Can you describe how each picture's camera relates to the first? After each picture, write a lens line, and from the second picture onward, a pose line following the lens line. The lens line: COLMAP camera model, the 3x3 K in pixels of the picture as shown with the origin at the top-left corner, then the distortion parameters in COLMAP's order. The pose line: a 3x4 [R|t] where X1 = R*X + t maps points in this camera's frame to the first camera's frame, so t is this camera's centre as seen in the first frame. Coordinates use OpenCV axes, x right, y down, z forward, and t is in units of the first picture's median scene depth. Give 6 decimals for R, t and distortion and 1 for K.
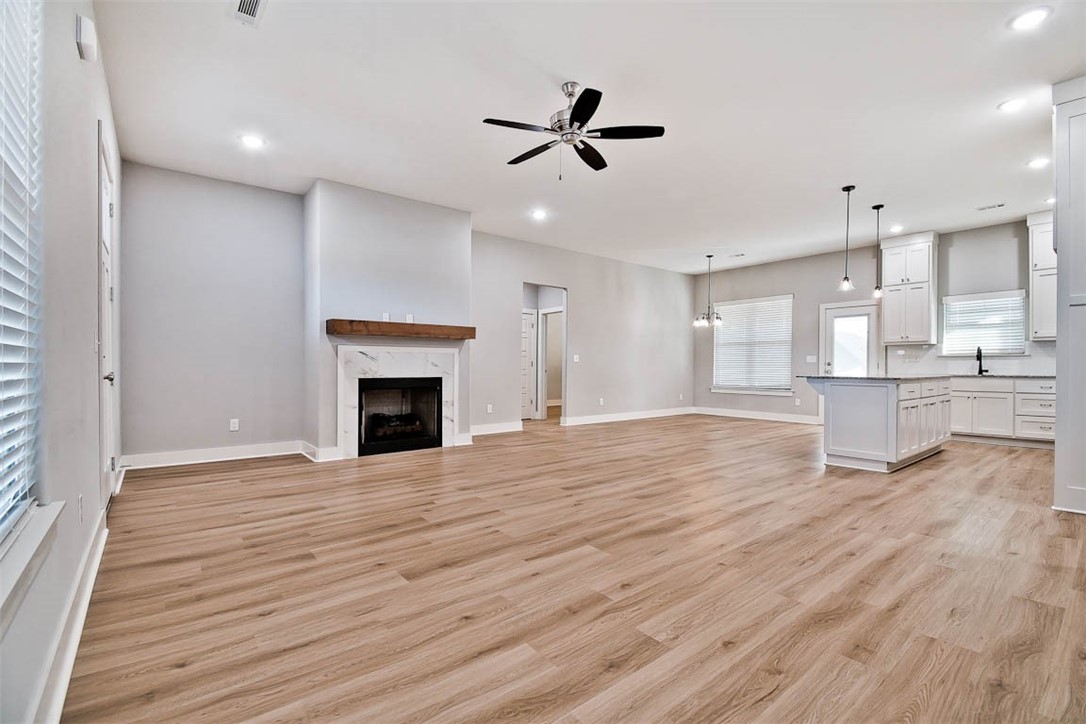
lens RADIAL K [[479.0, 0, 535.0], [0, 479.0, 368.0], [0, 0, 1]] dist [-0.001371, -0.000456]
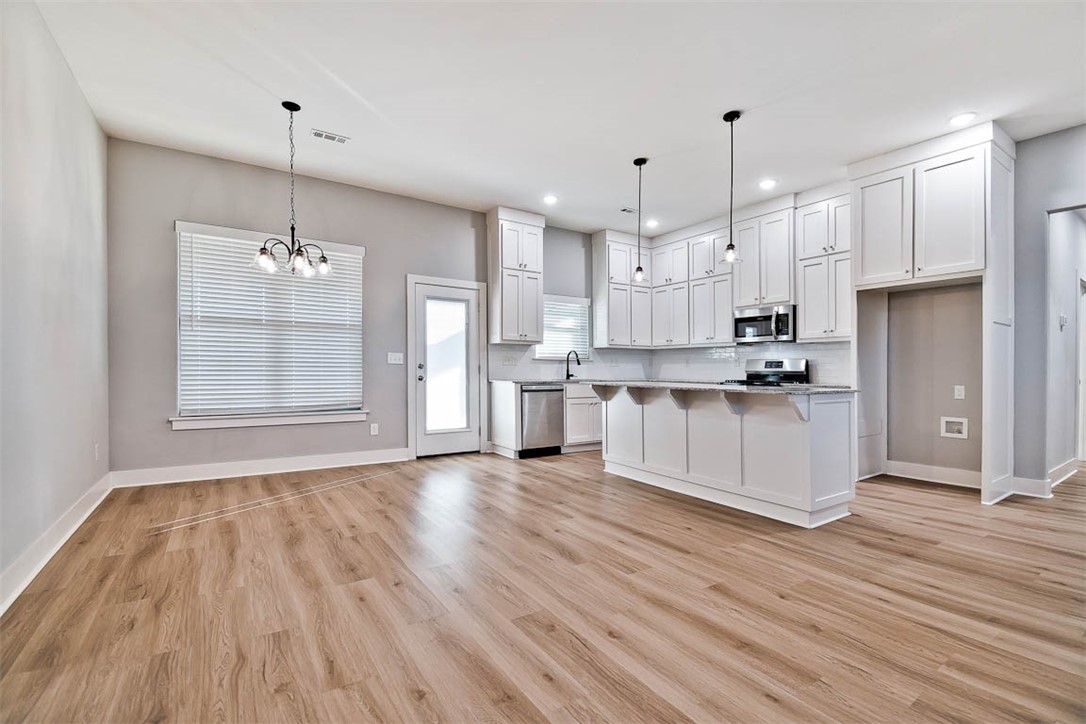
lens RADIAL K [[479.0, 0, 535.0], [0, 479.0, 368.0], [0, 0, 1]] dist [-0.001371, -0.000456]
pose [[0.078933, 0.004927, 0.996868, -0.016982], [-0.003925, 0.999982, -0.004632, -0.001726], [-0.996872, -0.003547, 0.078951, 0.375541]]
